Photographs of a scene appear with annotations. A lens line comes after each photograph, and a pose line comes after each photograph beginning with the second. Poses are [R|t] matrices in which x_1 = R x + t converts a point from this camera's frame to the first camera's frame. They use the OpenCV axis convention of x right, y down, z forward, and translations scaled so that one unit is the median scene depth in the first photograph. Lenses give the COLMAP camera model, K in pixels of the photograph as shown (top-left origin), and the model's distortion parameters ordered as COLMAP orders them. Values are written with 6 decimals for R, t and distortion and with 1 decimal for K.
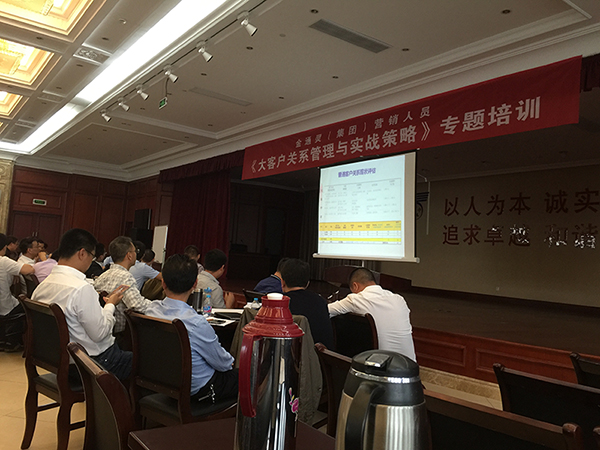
lens RADIAL K [[513.5, 0, 300.1], [0, 513.5, 223.1], [0, 0, 1]] dist [0.043354, -0.019370]
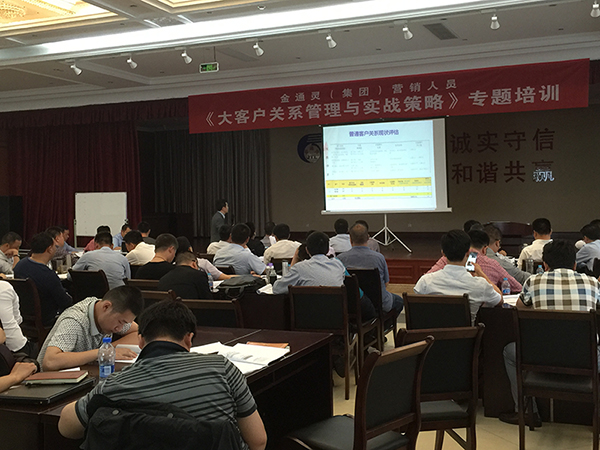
lens RADIAL K [[725.3, 0, 300.1], [0, 725.3, 225.4], [0, 0, 1]] dist [0.046716, 0.000000]
pose [[0.856626, -0.104418, 0.505261, -0.840060], [0.043693, 0.990470, 0.130613, -0.115879], [-0.514084, -0.089810, 0.853025, -0.244687]]
